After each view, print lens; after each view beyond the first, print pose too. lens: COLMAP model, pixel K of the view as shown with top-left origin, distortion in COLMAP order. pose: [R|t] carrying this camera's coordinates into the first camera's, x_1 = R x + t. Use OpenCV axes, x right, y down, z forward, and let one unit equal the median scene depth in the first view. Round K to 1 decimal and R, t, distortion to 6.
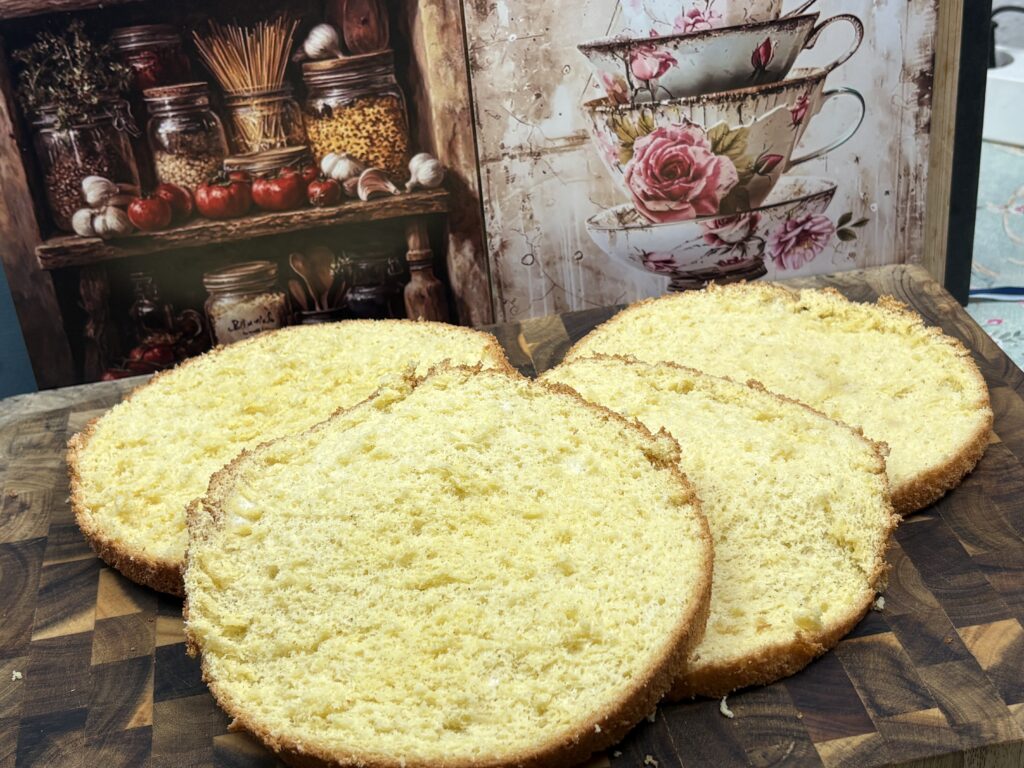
lens RADIAL K [[1492.9, 0, 529.0], [0, 1492.9, 383.0], [0, 0, 1]] dist [0.202076, -0.817549]
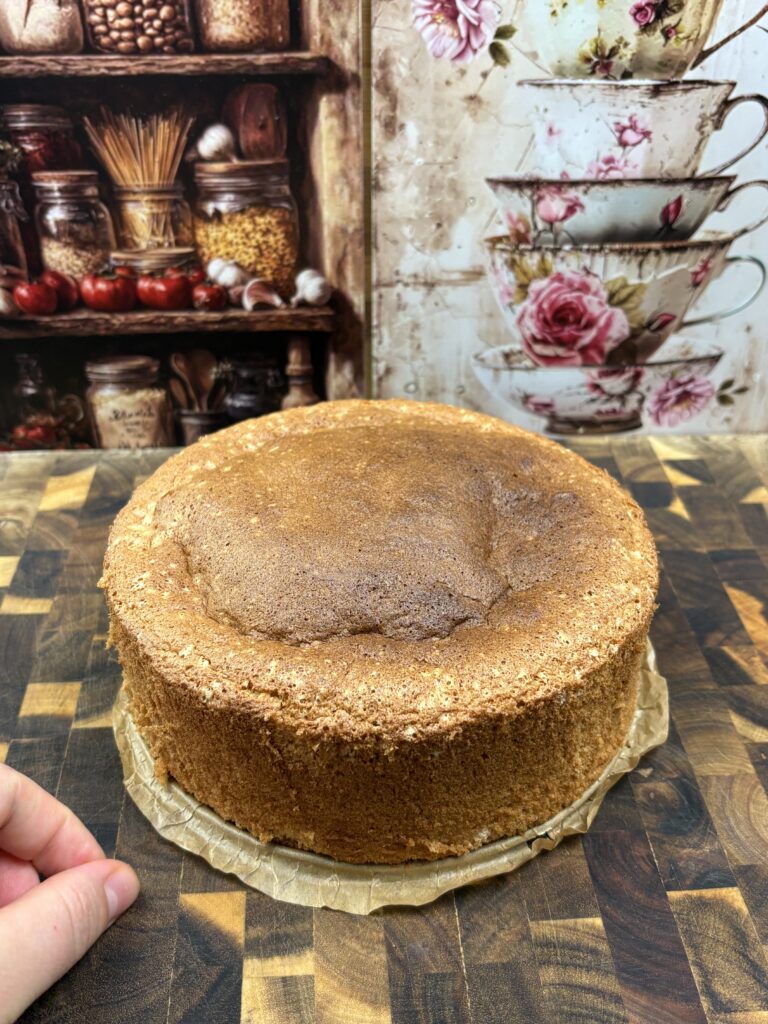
lens RADIAL K [[1041.5, 0, 384.0], [0, 1041.5, 512.0], [0, 0, 1]] dist [-0.011863, 0.006285]
pose [[0.988100, 0.138588, -0.066716, 0.045098], [-0.132494, 0.987229, 0.088450, -0.063738], [0.078122, -0.078558, 0.993844, 0.316020]]
